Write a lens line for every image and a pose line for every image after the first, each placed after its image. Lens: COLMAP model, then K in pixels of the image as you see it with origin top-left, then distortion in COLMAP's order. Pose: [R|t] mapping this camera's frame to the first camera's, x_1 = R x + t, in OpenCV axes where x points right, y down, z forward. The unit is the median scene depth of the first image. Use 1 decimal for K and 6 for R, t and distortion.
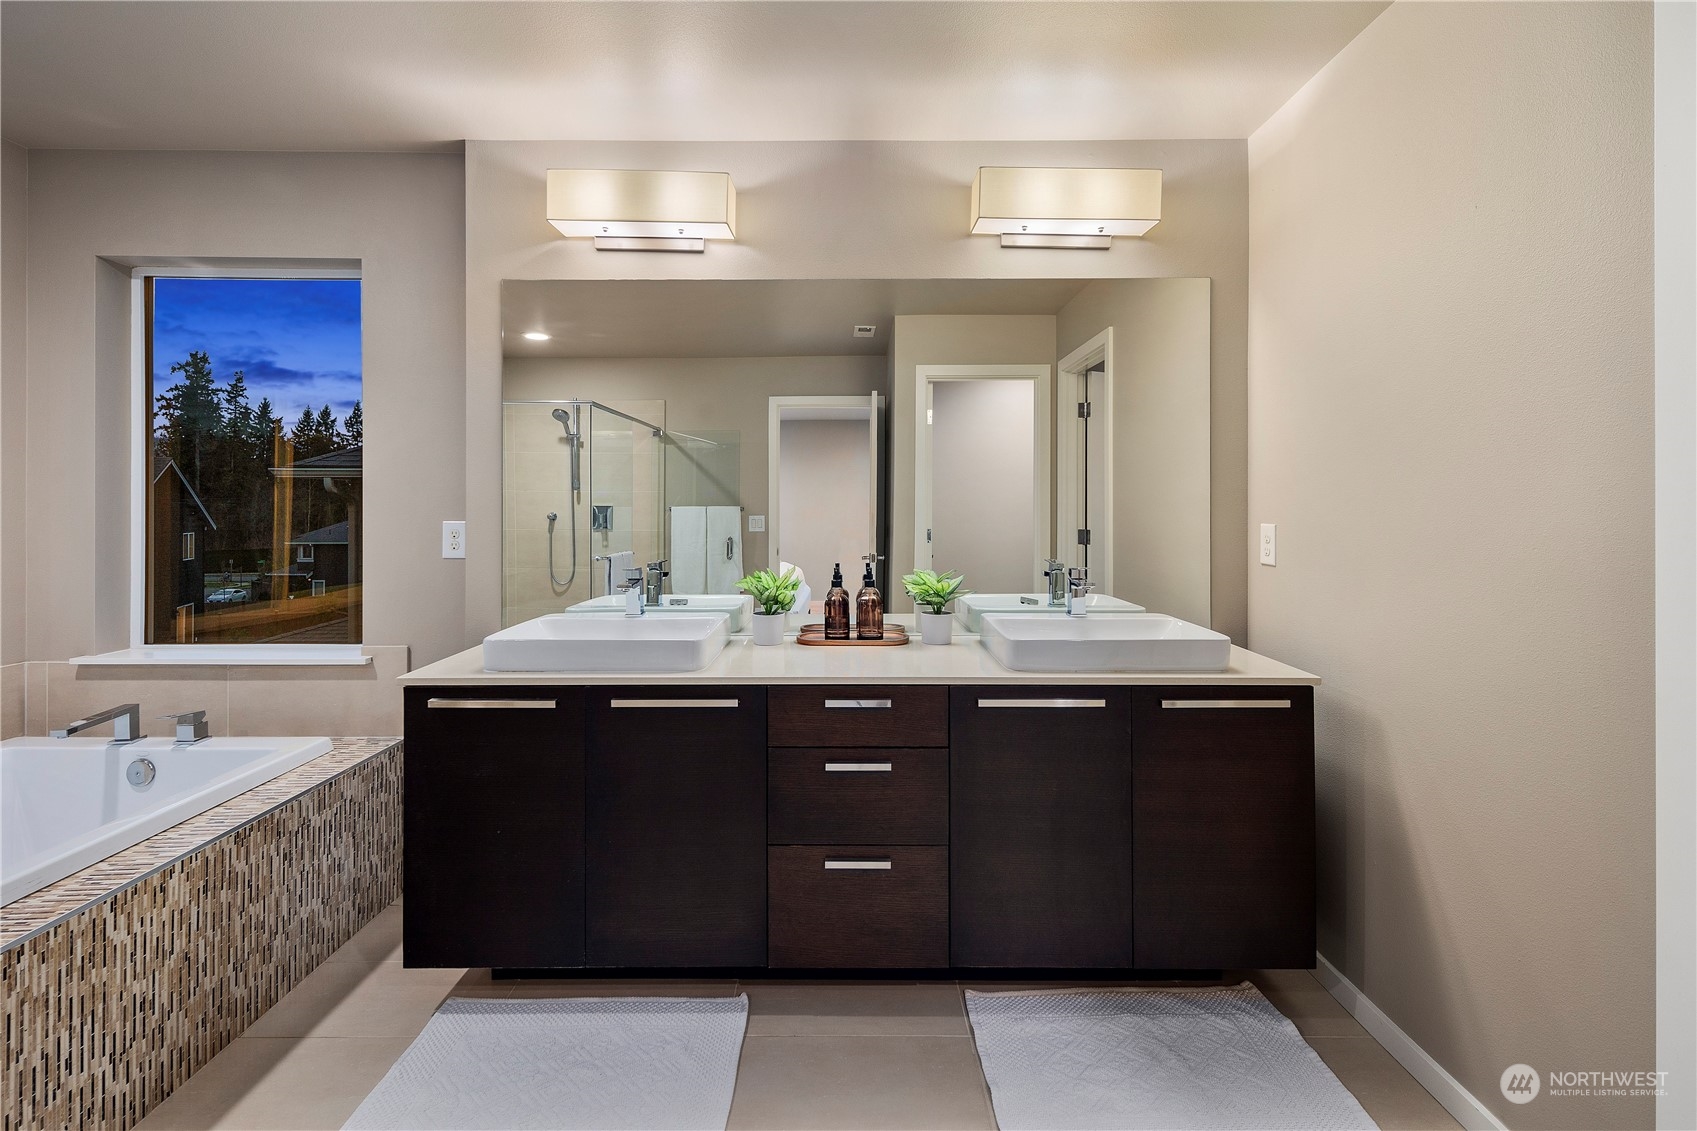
lens RADIAL K [[744.2, 0, 846.0], [0, 744.2, 505.0], [0, 0, 1]] dist [0.010066, -0.005310]
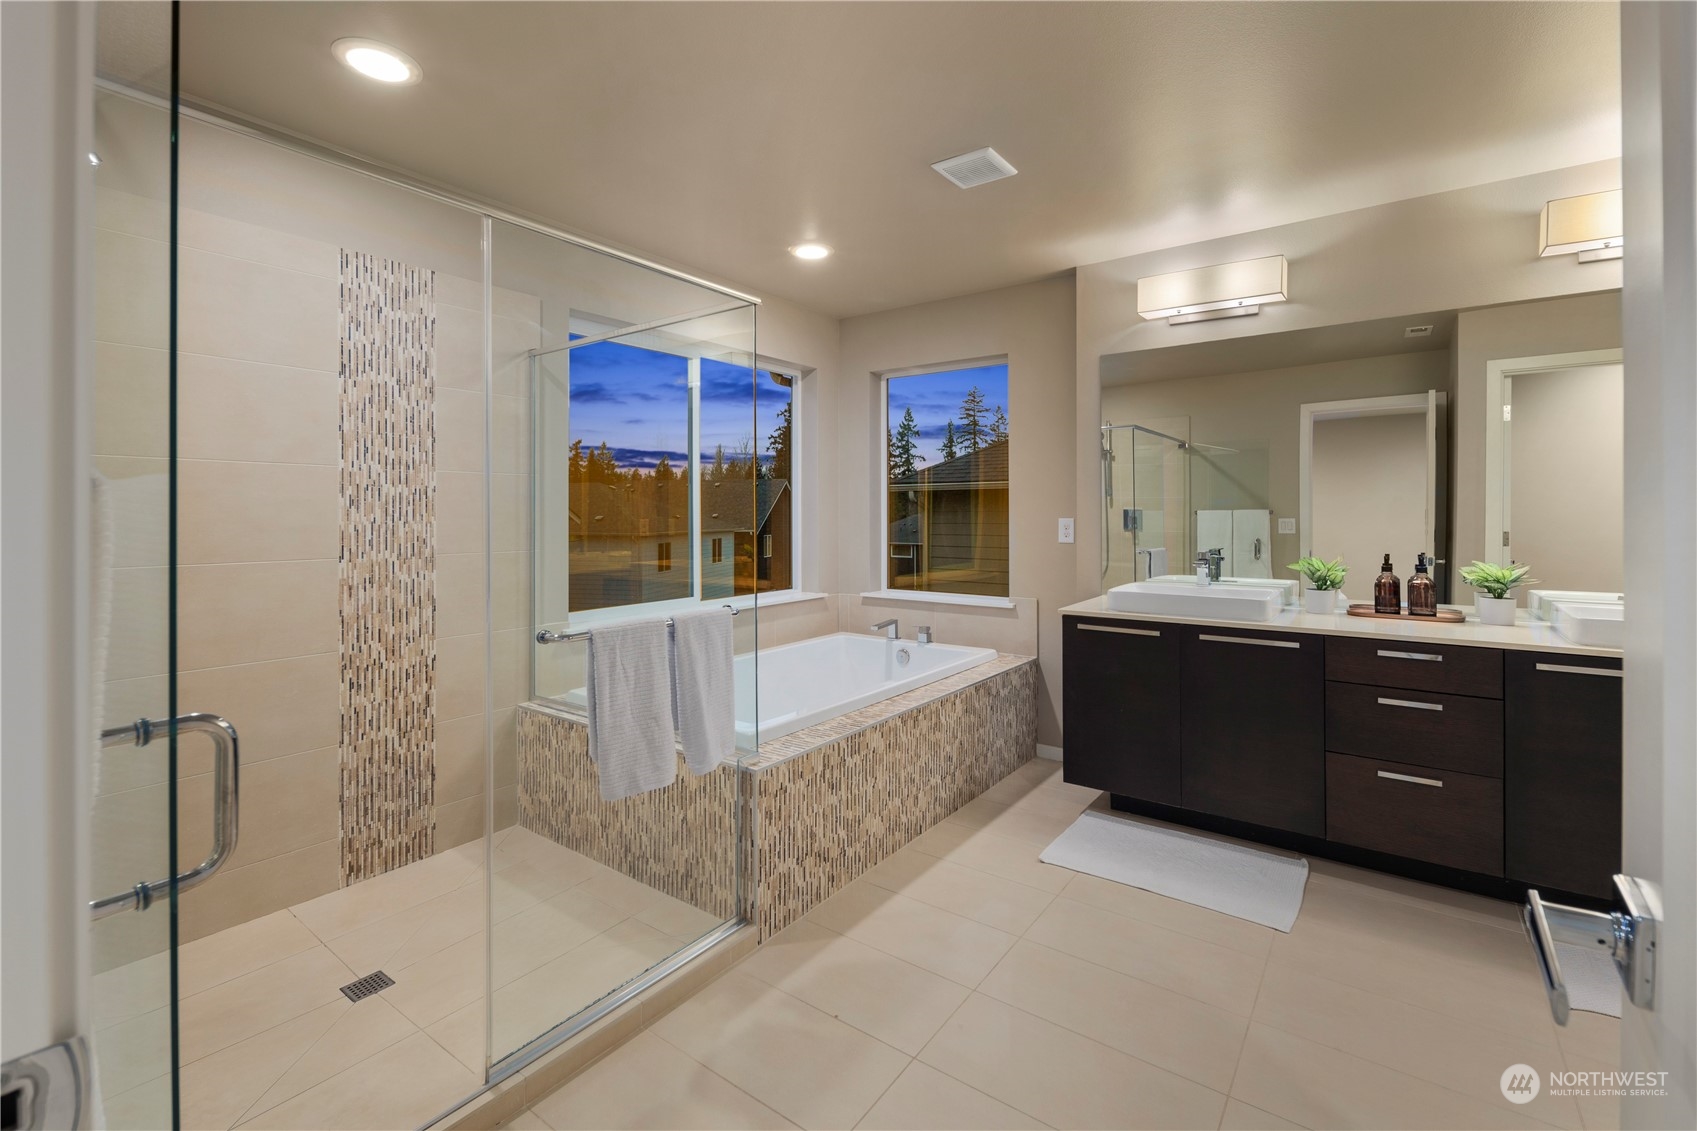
lens RADIAL K [[744.2, 0, 816.7], [0, 744.2, 514.0], [0, 0, 1]] dist [0.010066, -0.005310]
pose [[0.791972, -0.003153, -0.610549, -0.004554], [0.004331, 0.999991, 0.000455, 0.010591], [0.610541, -0.003005, 0.791979, -0.538716]]
